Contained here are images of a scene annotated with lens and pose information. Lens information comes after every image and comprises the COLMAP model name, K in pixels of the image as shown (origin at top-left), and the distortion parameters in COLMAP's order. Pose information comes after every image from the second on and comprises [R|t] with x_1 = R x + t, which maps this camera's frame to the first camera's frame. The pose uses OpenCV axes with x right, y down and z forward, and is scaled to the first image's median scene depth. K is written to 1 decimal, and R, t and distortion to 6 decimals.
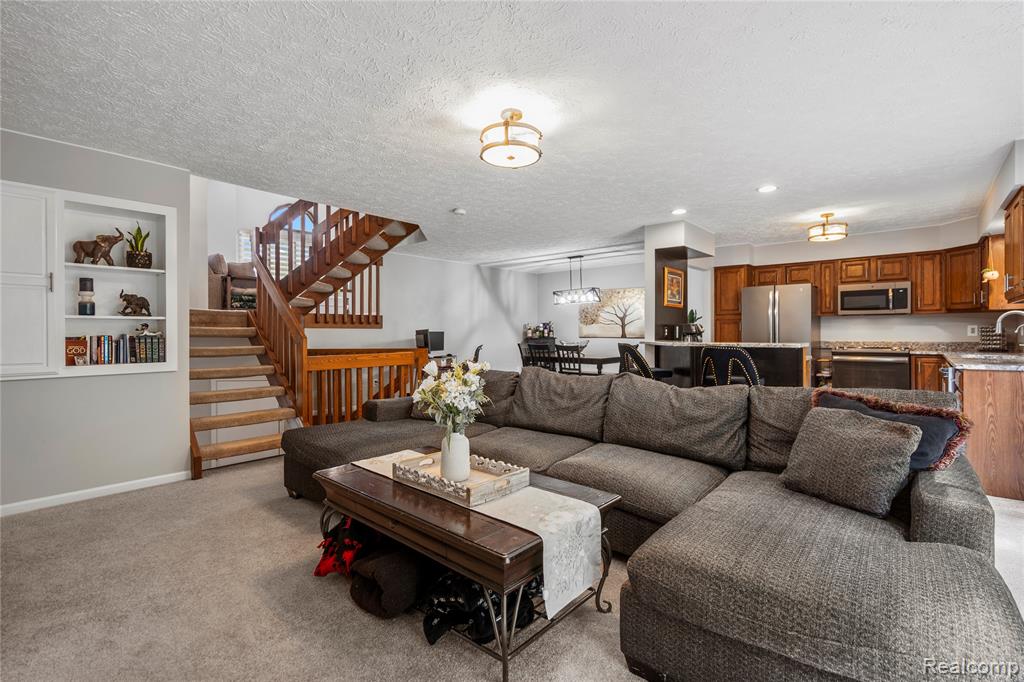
lens RADIAL K [[468.0, 0, 507.2], [0, 468.0, 335.7], [0, 0, 1]] dist [-0.001348, 0.000070]
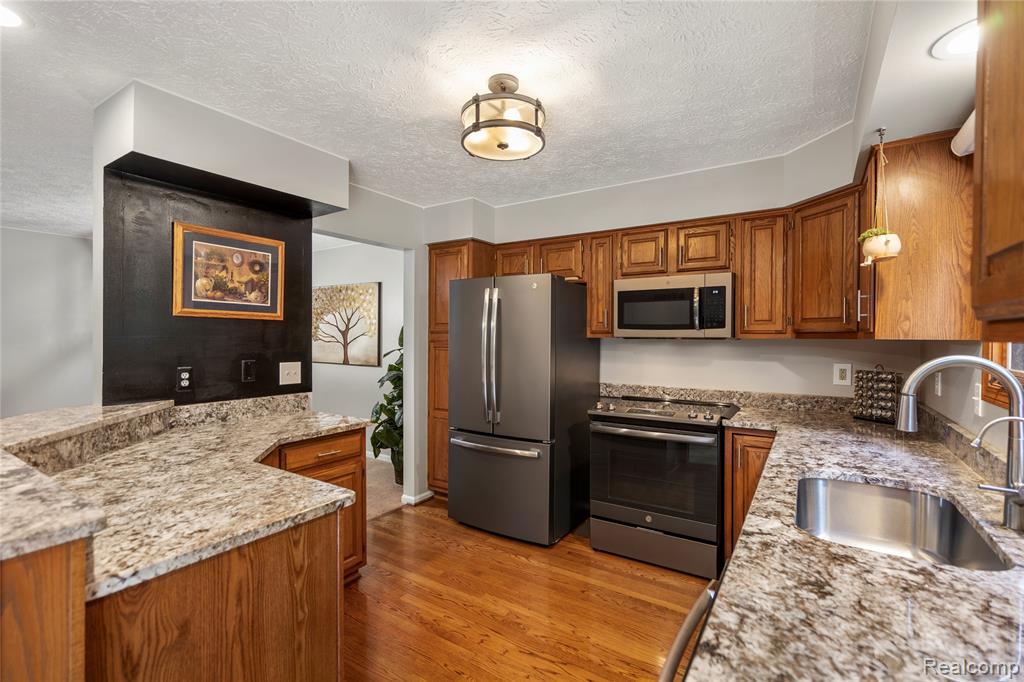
lens RADIAL K [[468.0, 0, 505.1], [0, 468.0, 342.3], [0, 0, 1]] dist [-0.001348, 0.000070]
pose [[0.989385, 0.009342, 0.145015, 0.548584], [-0.009746, 0.999950, 0.002075, -0.041136], [-0.144988, -0.003466, 0.989427, 0.540082]]
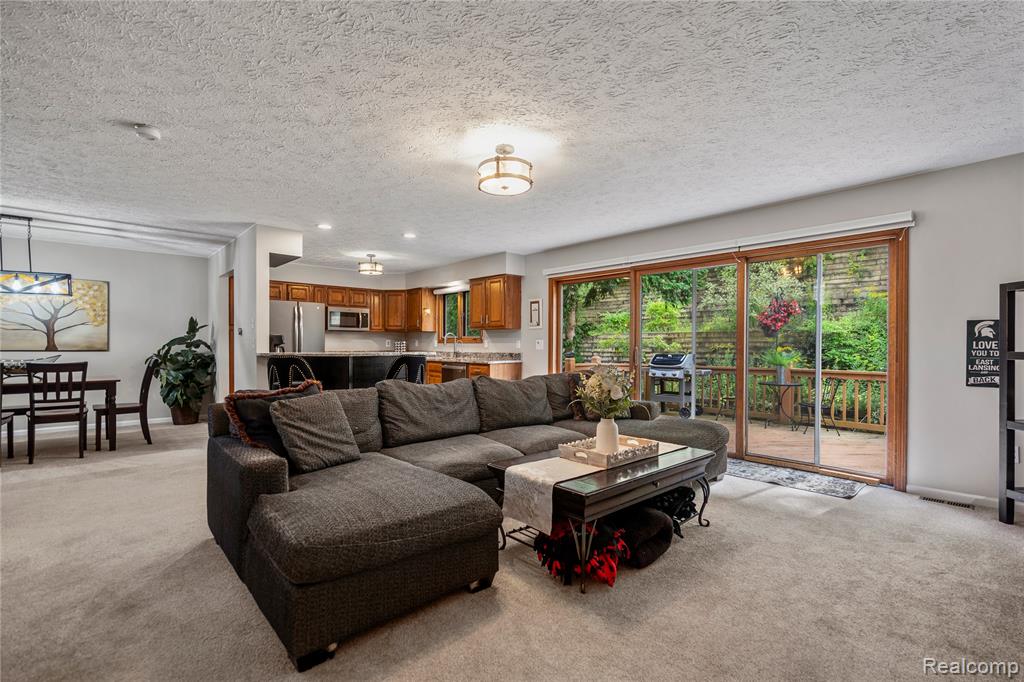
lens RADIAL K [[468.0, 0, 509.0], [0, 468.0, 345.3], [0, 0, 1]] dist [-0.001348, 0.000070]
pose [[0.090276, 0.001352, 0.995916, -0.535685], [0.003175, 0.999994, -0.001646, 0.000273], [-0.995912, 0.003311, 0.090271, 0.429633]]
